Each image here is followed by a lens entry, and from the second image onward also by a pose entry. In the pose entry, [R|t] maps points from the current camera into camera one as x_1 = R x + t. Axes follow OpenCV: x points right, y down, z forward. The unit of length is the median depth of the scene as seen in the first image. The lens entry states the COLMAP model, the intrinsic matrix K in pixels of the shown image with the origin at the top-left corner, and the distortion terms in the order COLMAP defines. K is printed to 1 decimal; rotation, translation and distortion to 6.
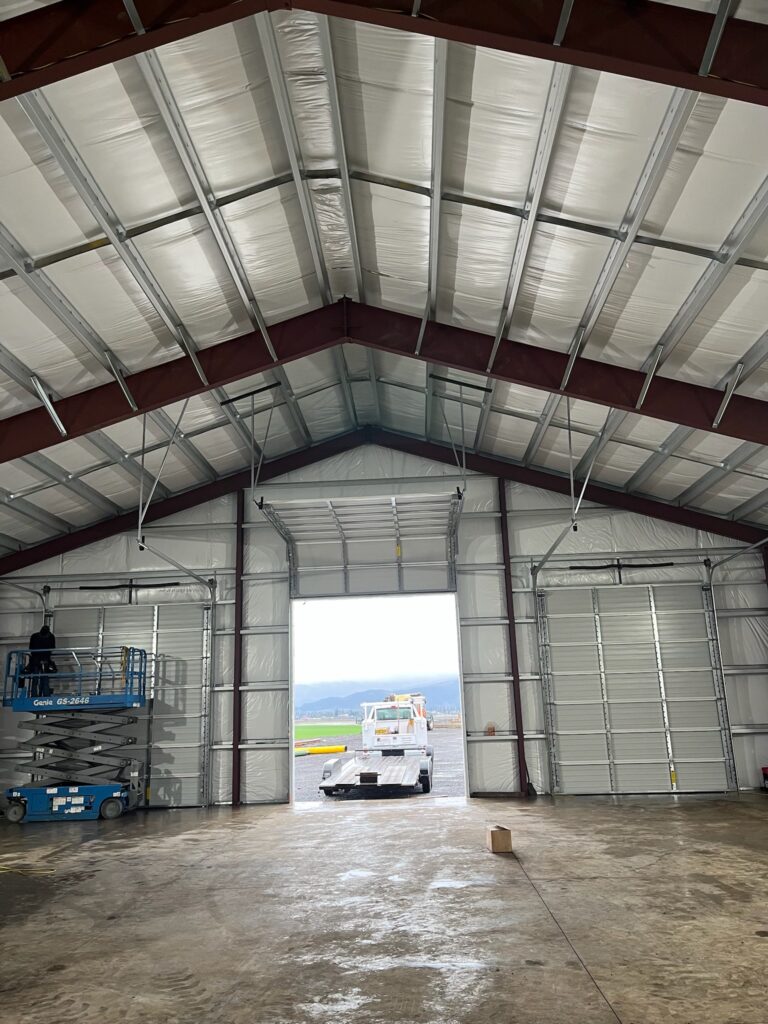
lens RADIAL K [[783.0, 0, 384.0], [0, 783.0, 512.0], [0, 0, 1]] dist [0.049163, -0.000607]
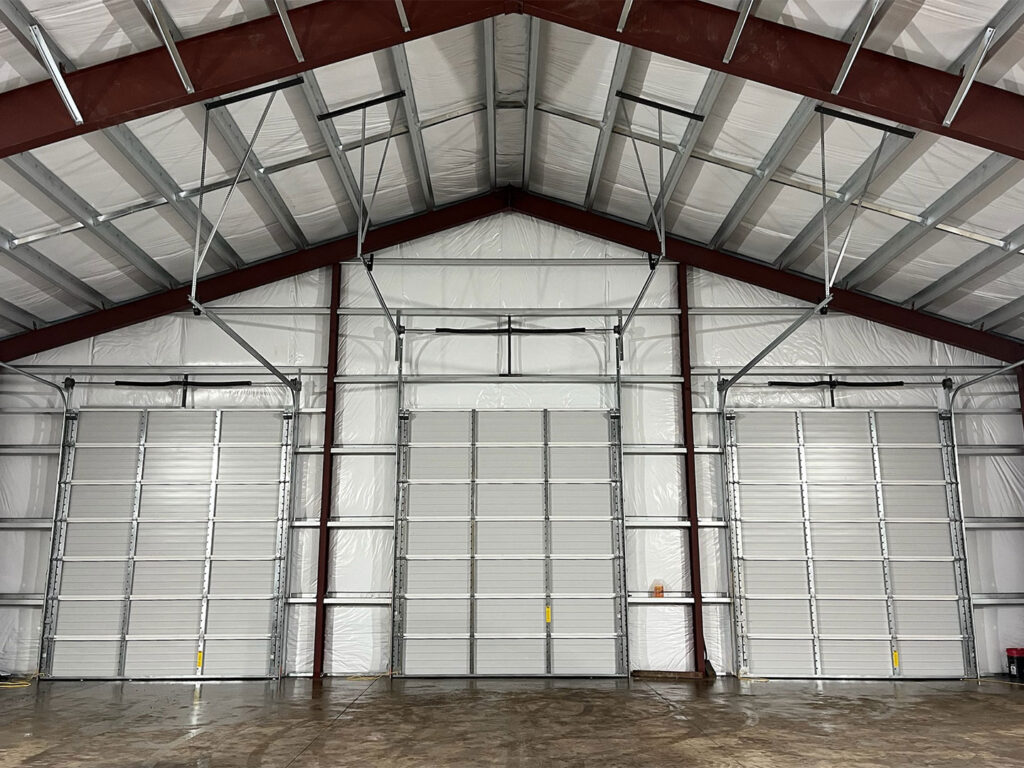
lens RADIAL K [[857.3, 0, 512.0], [0, 857.3, 384.0], [0, 0, 1]] dist [0.055779, -0.042829]
pose [[0.998396, 0.041721, 0.038267, -0.044372], [-0.043146, 0.998376, 0.037206, 0.051382], [-0.036653, -0.038797, 0.998575, 0.174724]]
